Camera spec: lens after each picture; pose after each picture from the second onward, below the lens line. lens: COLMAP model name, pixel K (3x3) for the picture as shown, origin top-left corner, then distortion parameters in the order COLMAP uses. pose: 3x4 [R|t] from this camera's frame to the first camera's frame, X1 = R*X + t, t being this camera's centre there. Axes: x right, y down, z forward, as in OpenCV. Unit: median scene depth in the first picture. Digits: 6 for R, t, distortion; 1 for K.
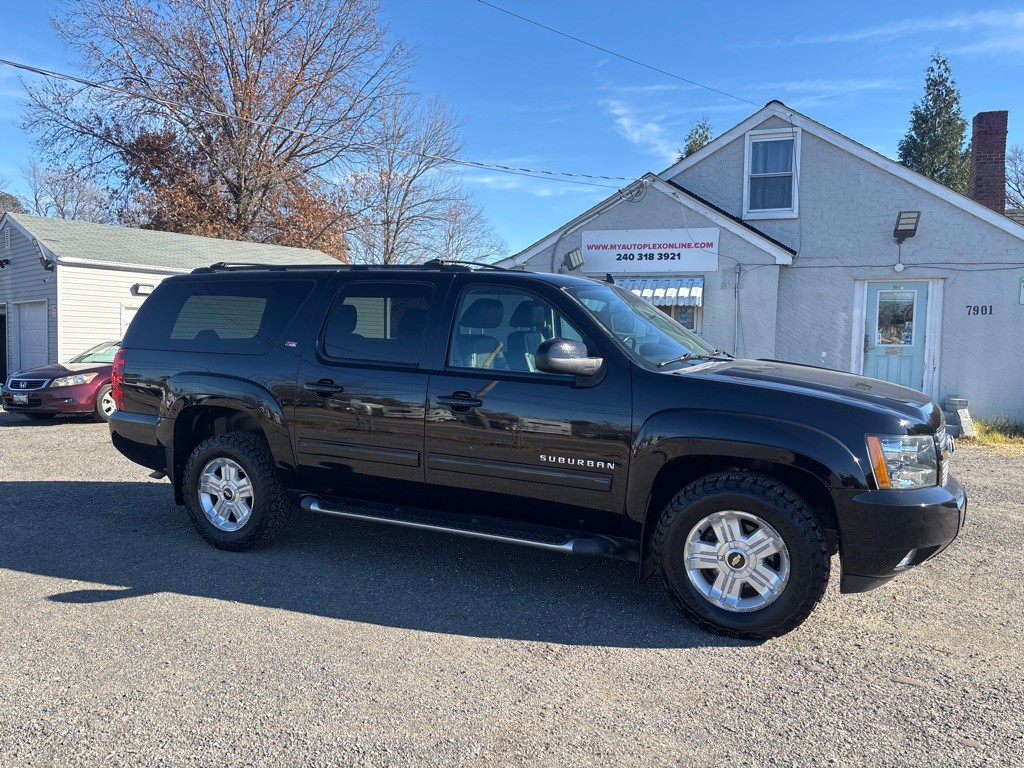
lens RADIAL K [[776.3, 0, 512.0], [0, 776.3, 384.0], [0, 0, 1]] dist [0.029870, -0.006061]
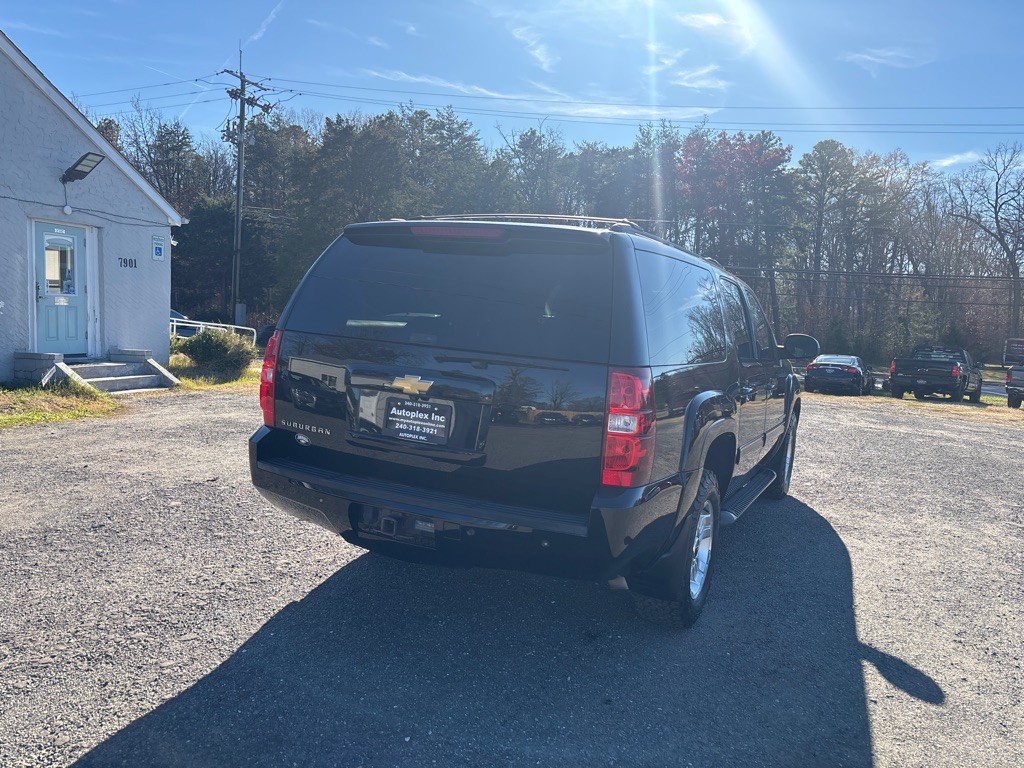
lens RADIAL K [[777.9, 0, 509.2], [0, 777.9, 383.0], [0, 0, 1]] dist [0.046868, -0.043487]
pose [[0.014189, -0.103119, 0.994568, -0.433320], [0.007558, 0.994651, 0.103020, -0.037336], [-0.999871, 0.006055, 0.014893, 0.460916]]
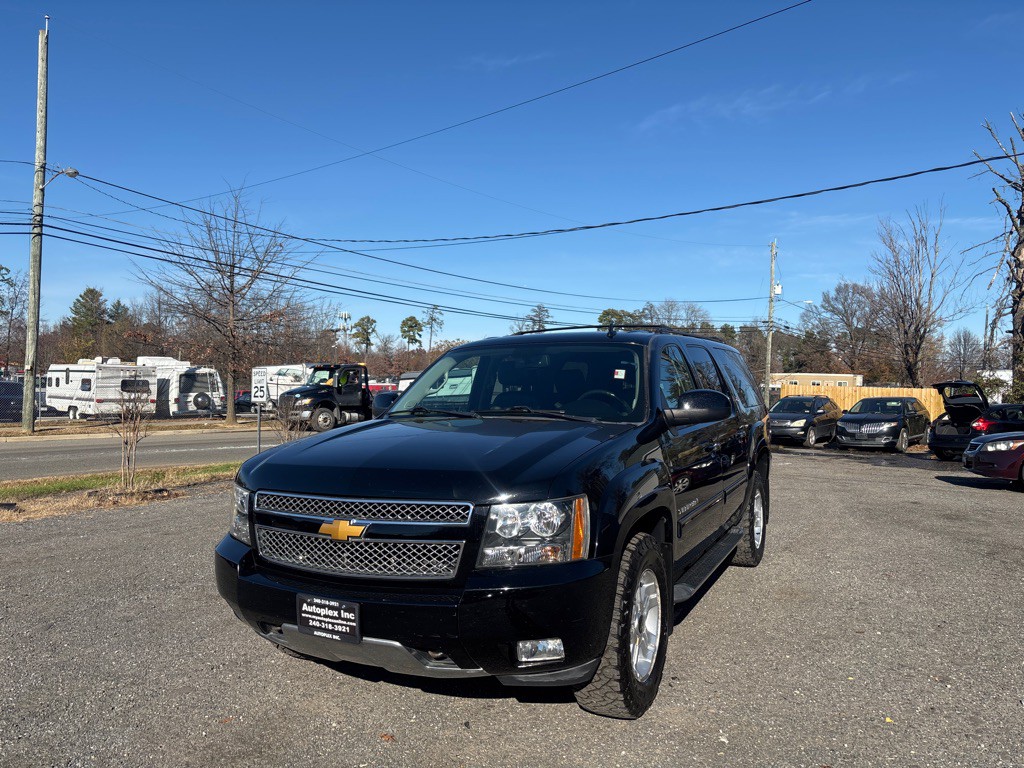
lens RADIAL K [[777.9, 0, 509.2], [0, 777.9, 383.0], [0, 0, 1]] dist [0.046868, -0.043487]
pose [[-0.019103, -0.020709, -0.999603, 0.415016], [-0.070701, 0.997311, -0.019311, -0.019222], [0.997315, 0.070304, -0.020516, 0.366063]]
